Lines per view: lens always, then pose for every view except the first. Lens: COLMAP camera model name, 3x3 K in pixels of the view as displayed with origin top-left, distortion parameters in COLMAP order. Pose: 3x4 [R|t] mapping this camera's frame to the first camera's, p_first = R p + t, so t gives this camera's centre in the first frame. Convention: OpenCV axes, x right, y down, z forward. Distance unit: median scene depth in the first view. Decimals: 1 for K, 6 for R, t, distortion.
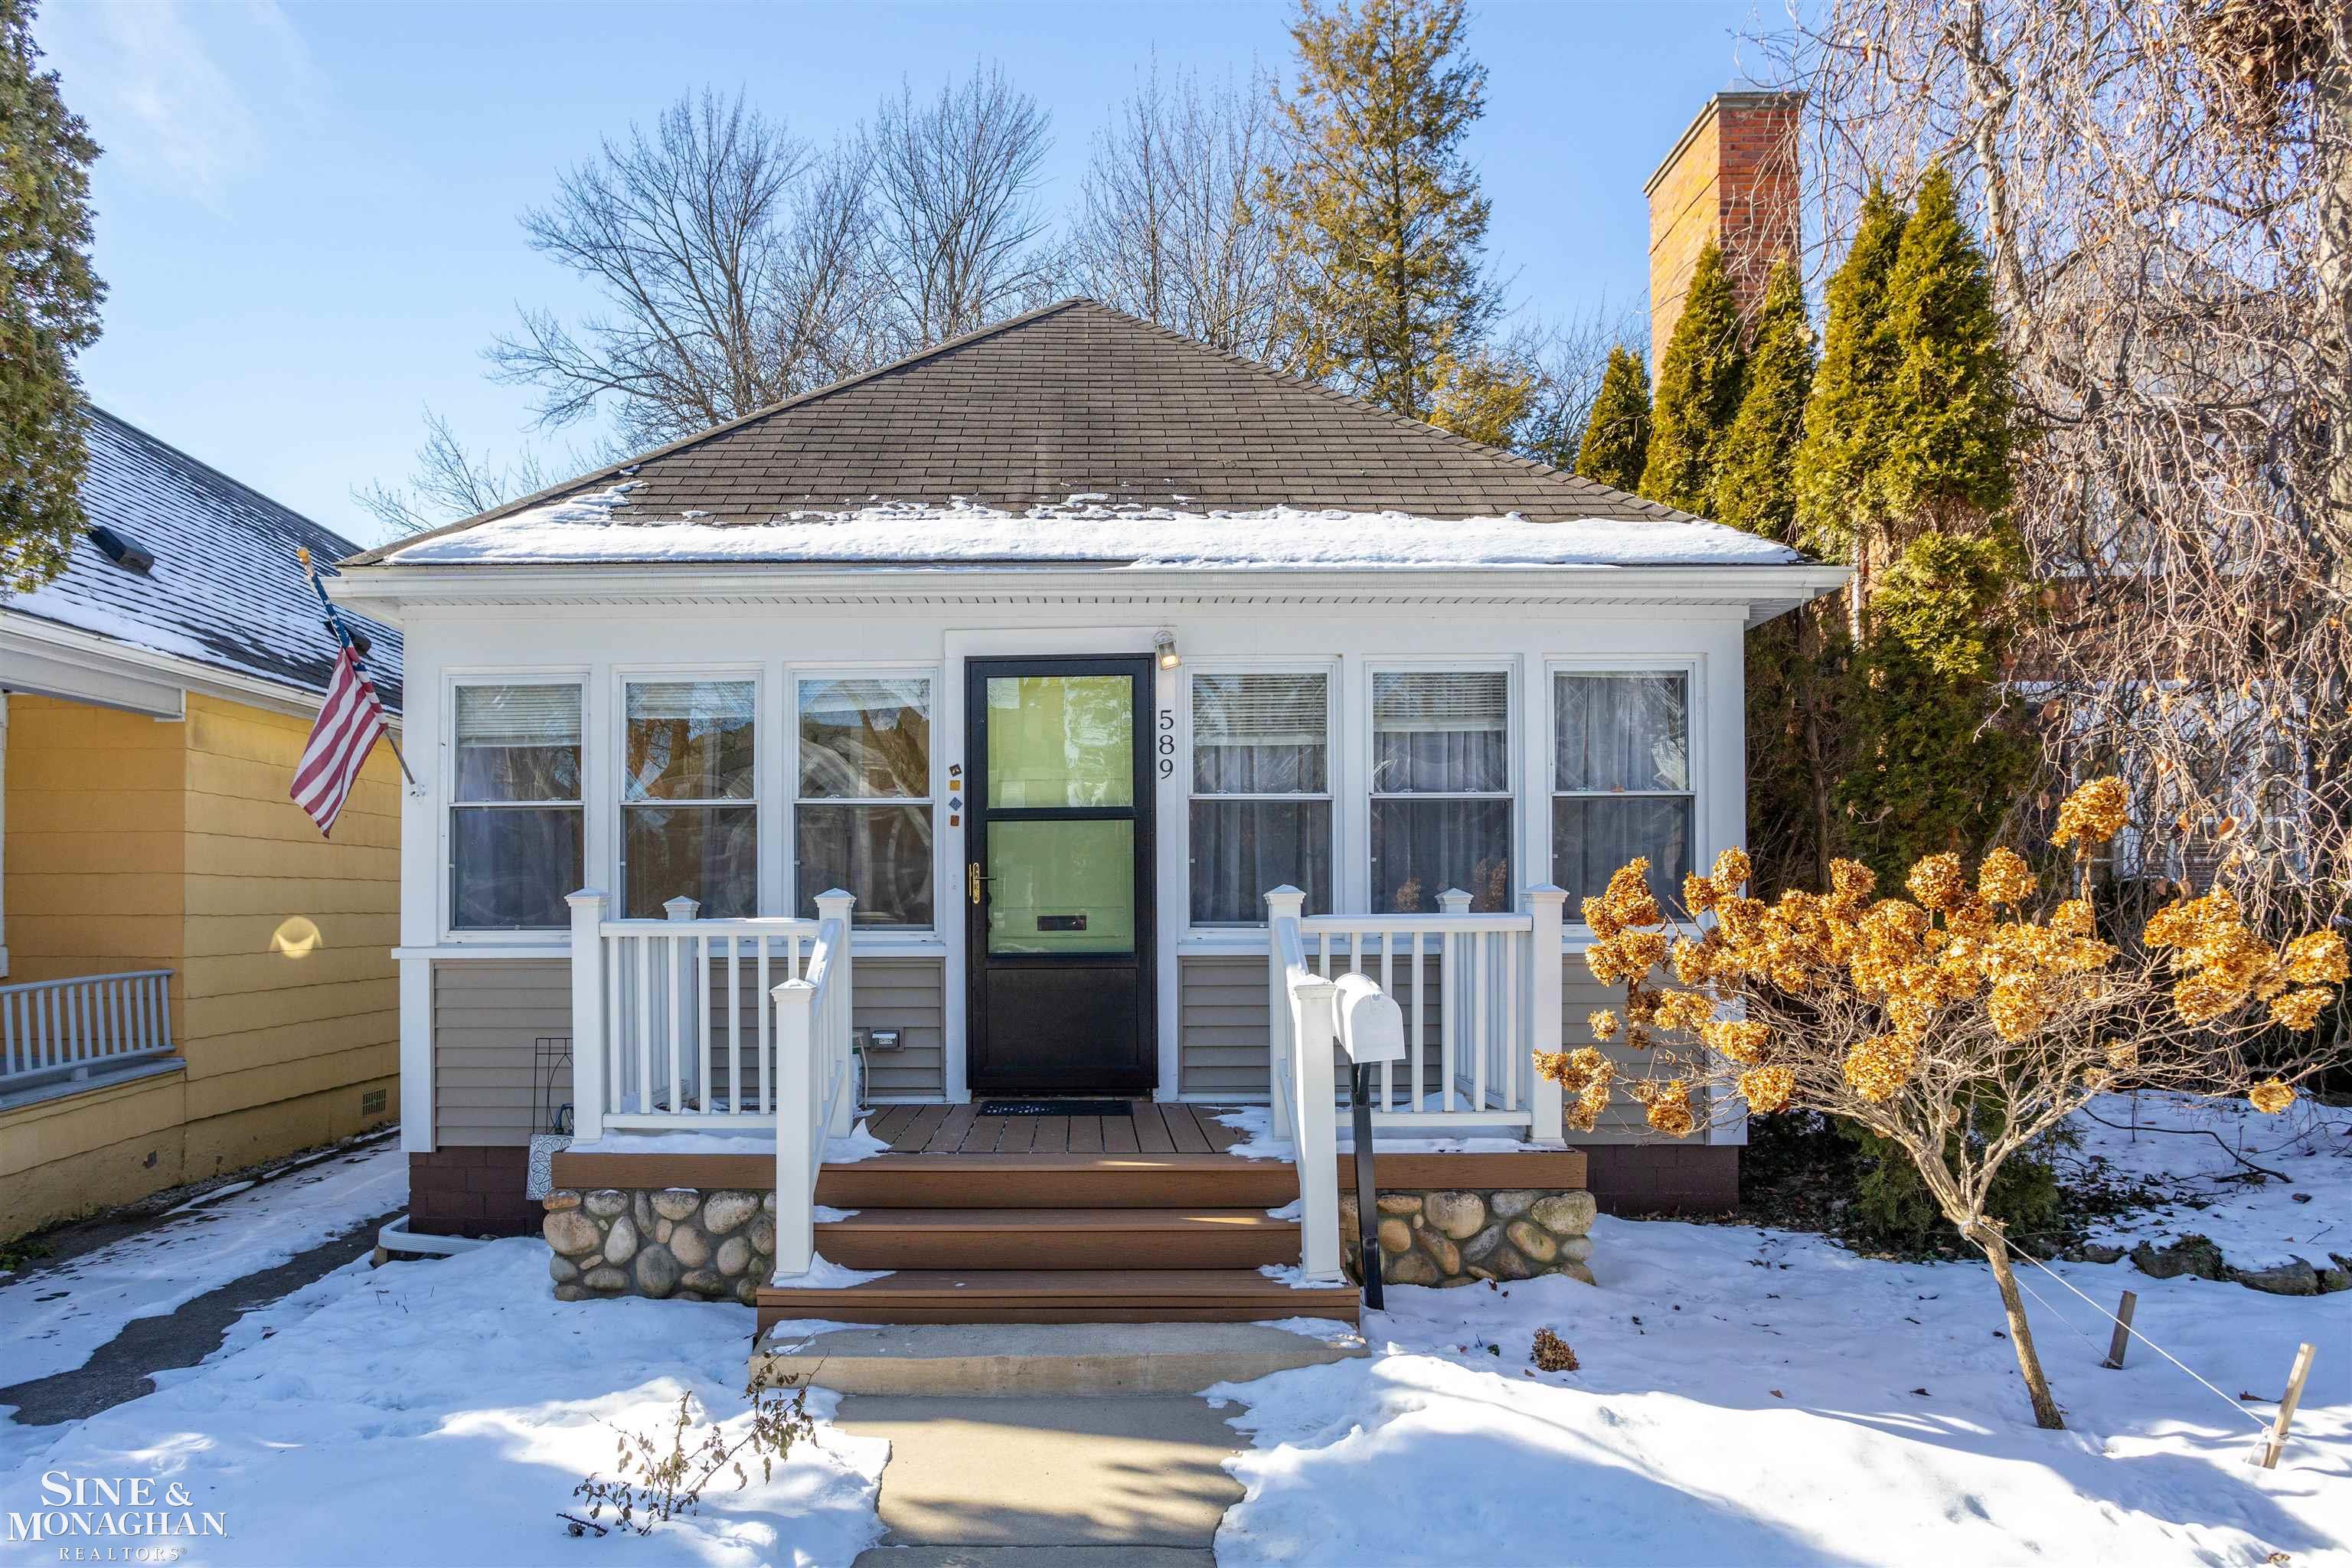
lens RADIAL K [[1364.3, 0, 1043.6], [0, 1364.3, 905.8], [0, 0, 1]] dist [-0.023709, 0.006411]
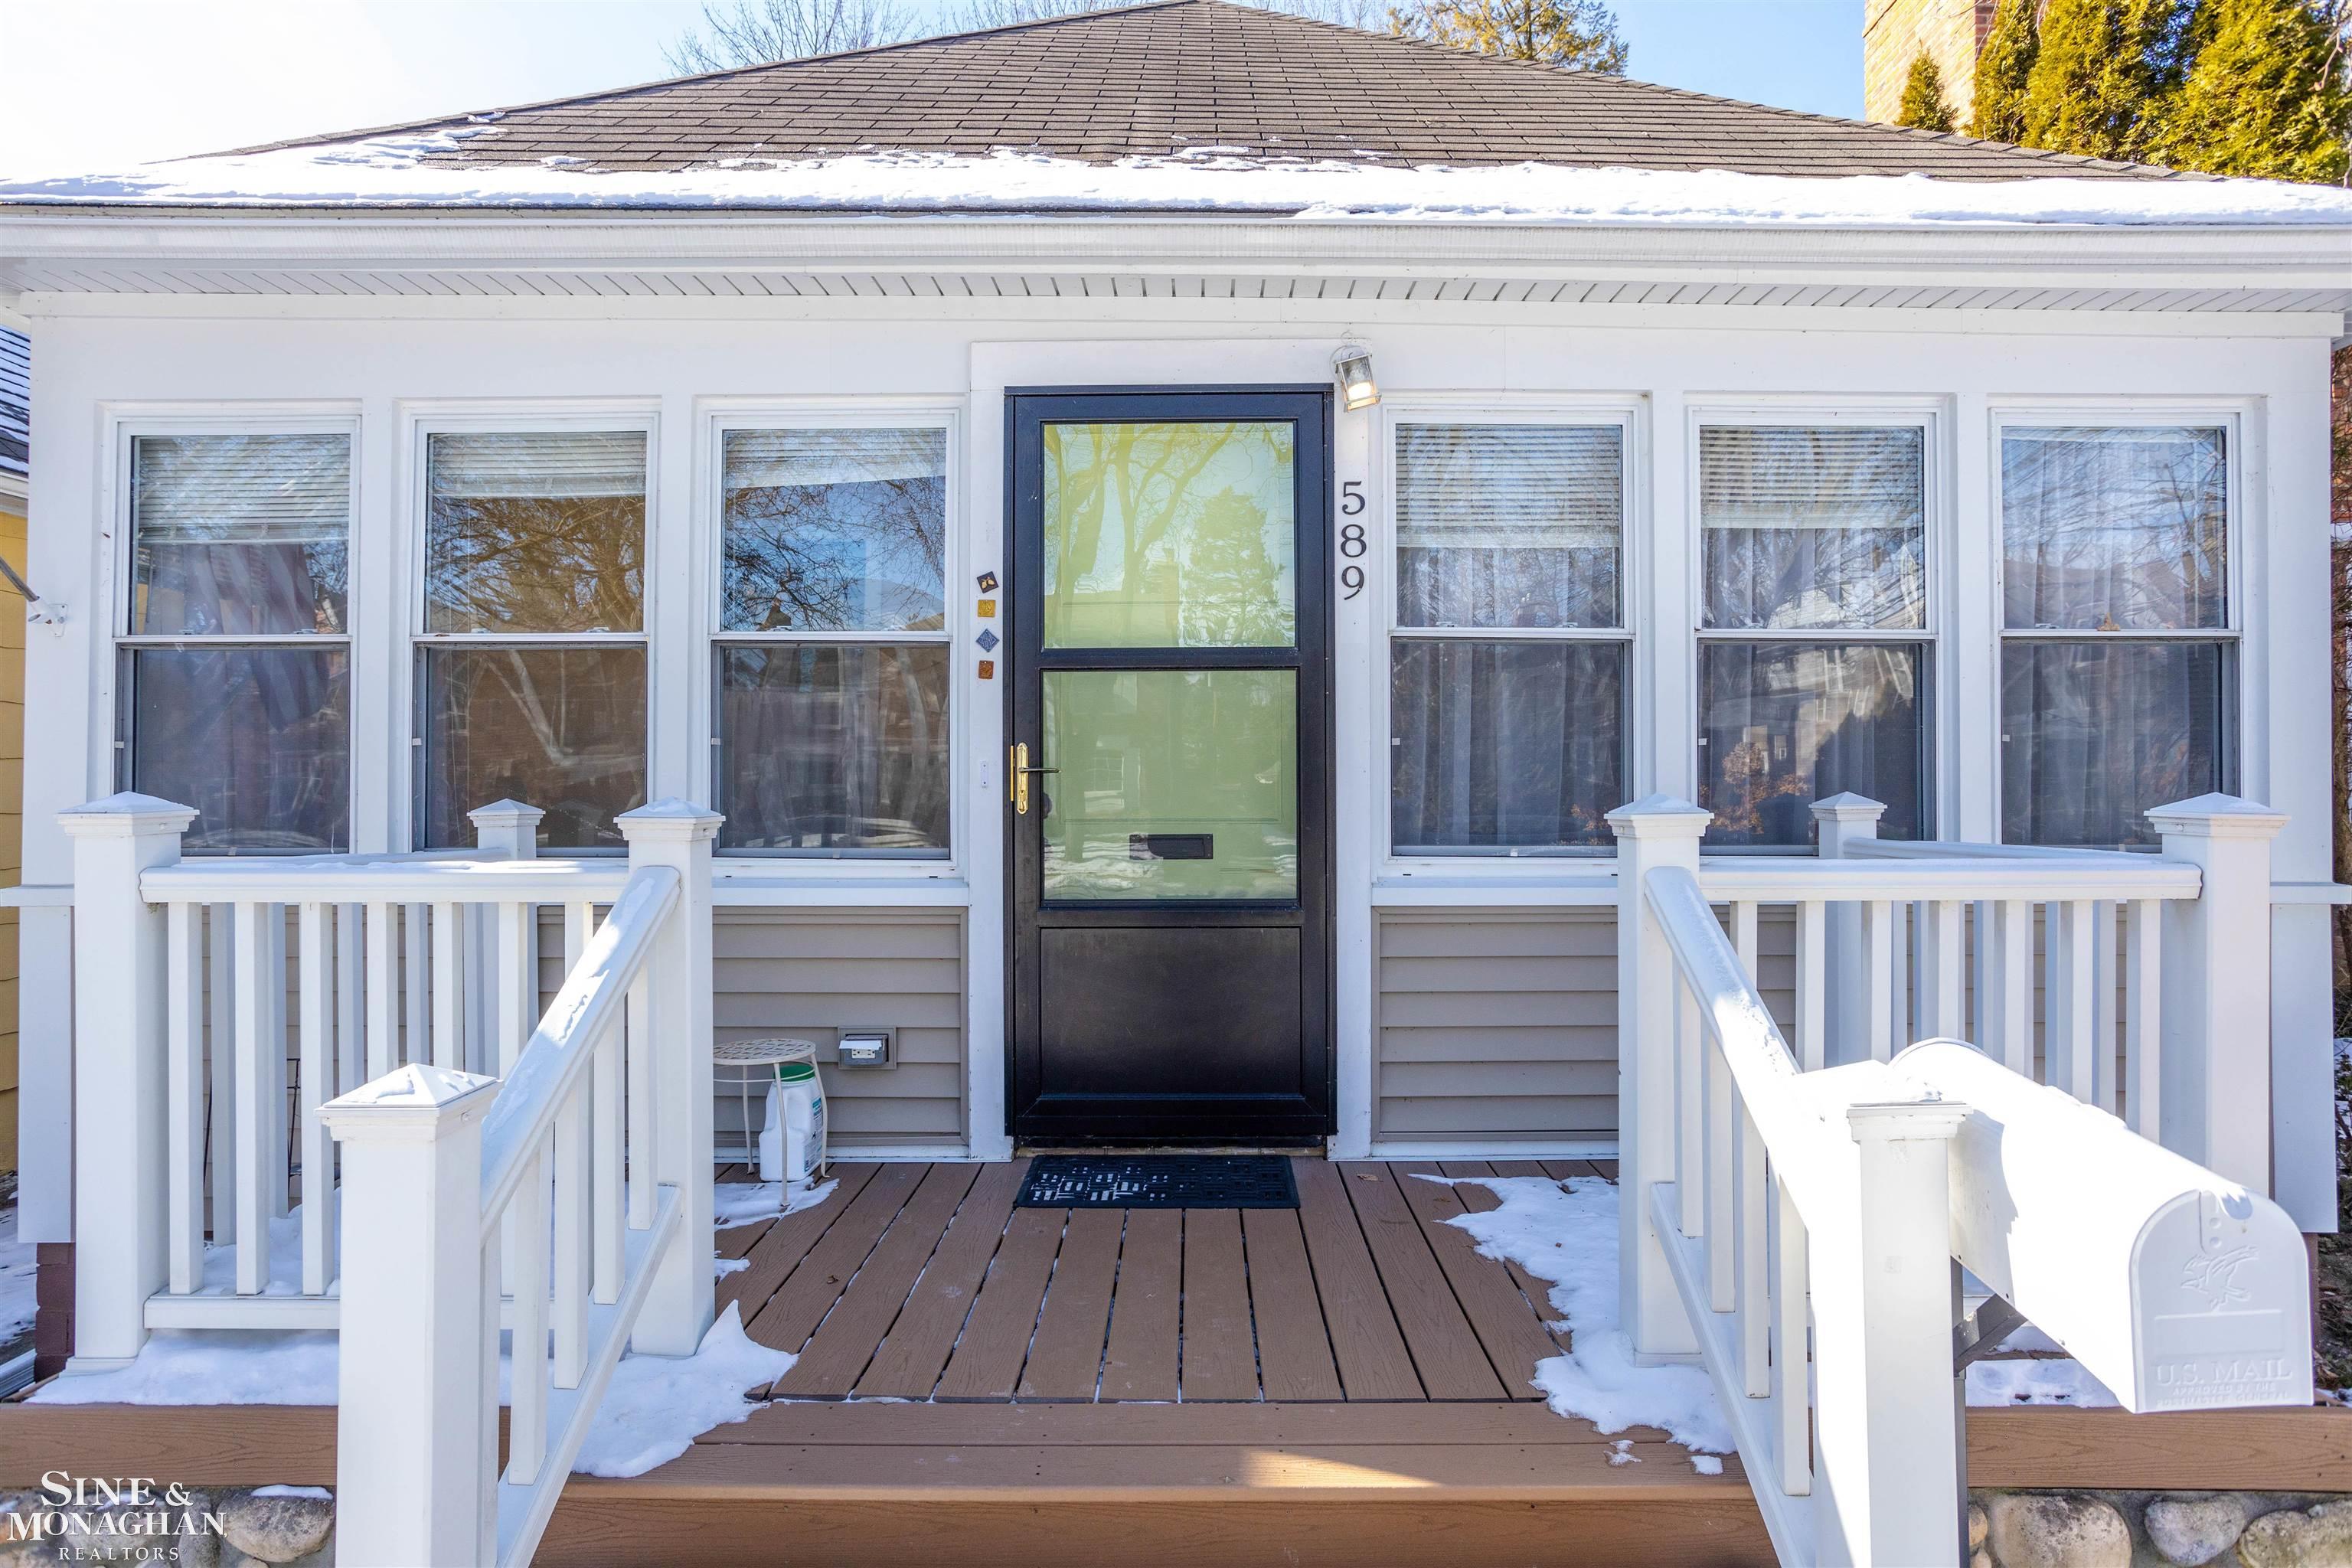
lens RADIAL K [[1233.8, 0, 1189.6], [0, 1233.8, 783.3], [0, 0, 1]] dist [-0.026886, 0.002945]
pose [[0.999579, 0.004255, 0.028696, 0.006157], [-0.004207, 0.999990, -0.001728, -0.013931], [-0.028703, 0.001607, 0.999587, 0.476602]]
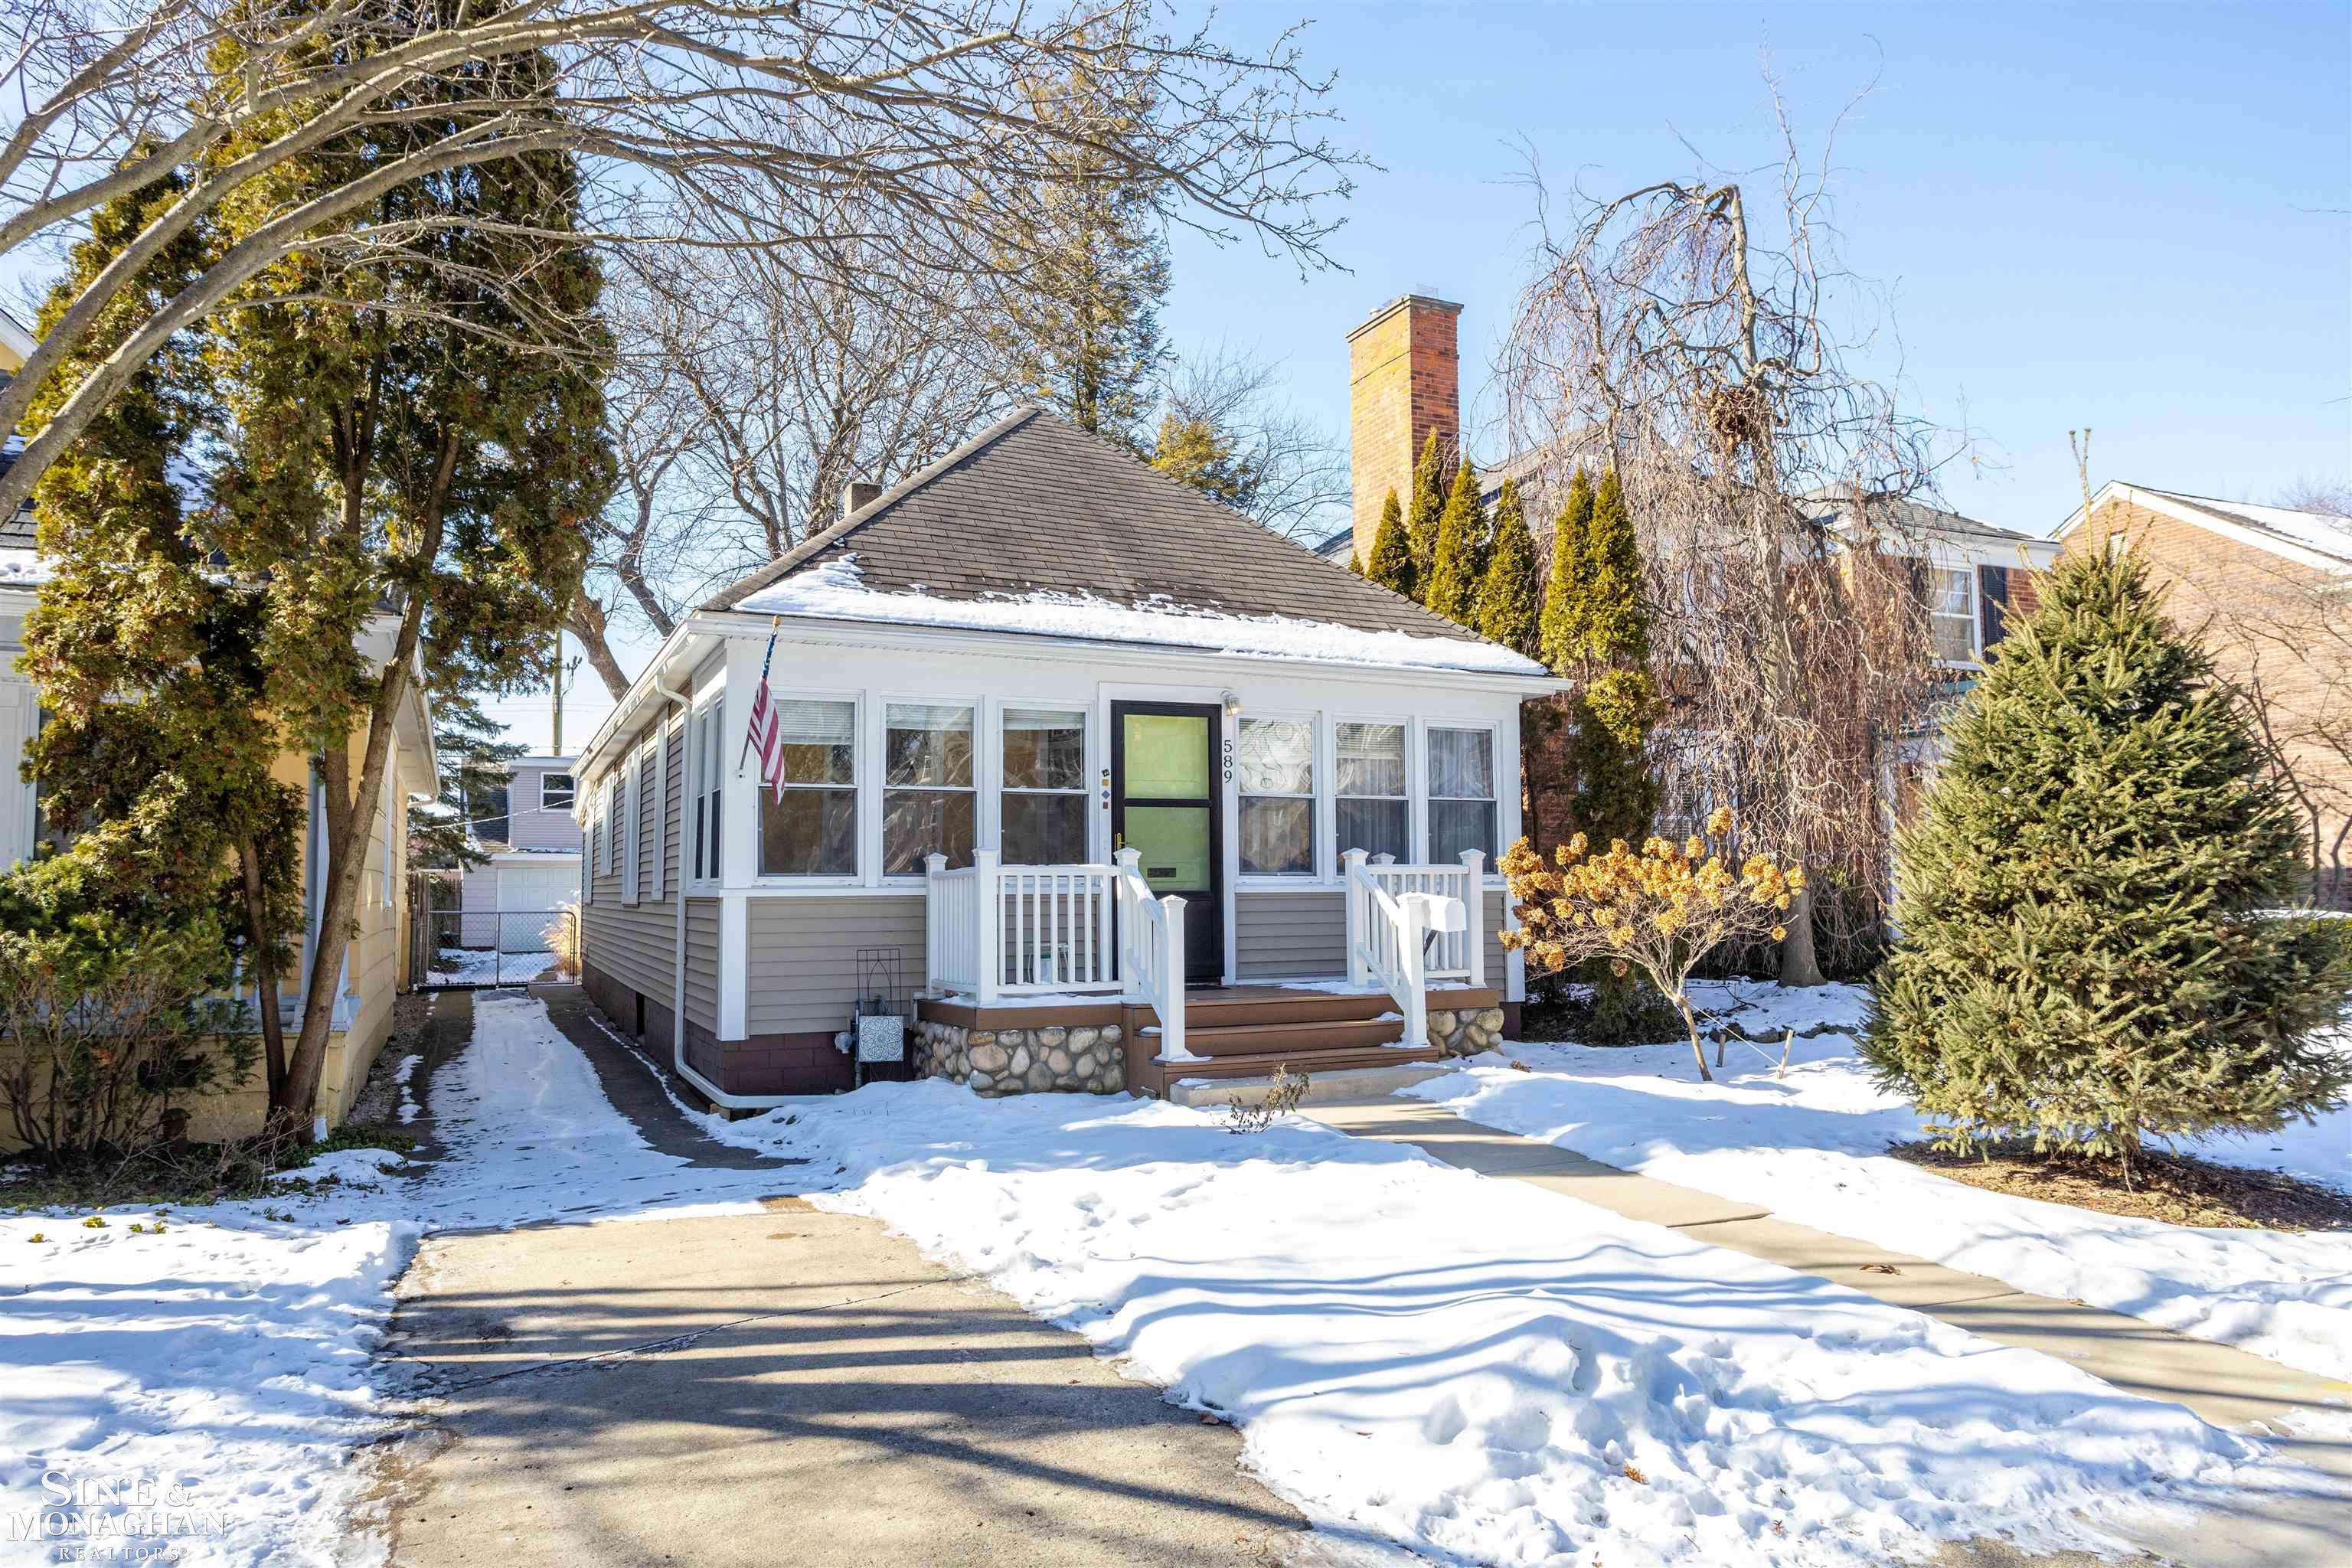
lens RADIAL K [[1707.2, 0, 1175.9], [0, 1707.2, 786.5], [0, 0, 1]] dist [-0.002644, -0.001937]
pose [[0.887605, 0.027454, 0.459786, -0.883130], [-0.000207, 0.998246, -0.059206, 0.030143], [-0.460605, 0.052456, 0.886054, -0.747680]]
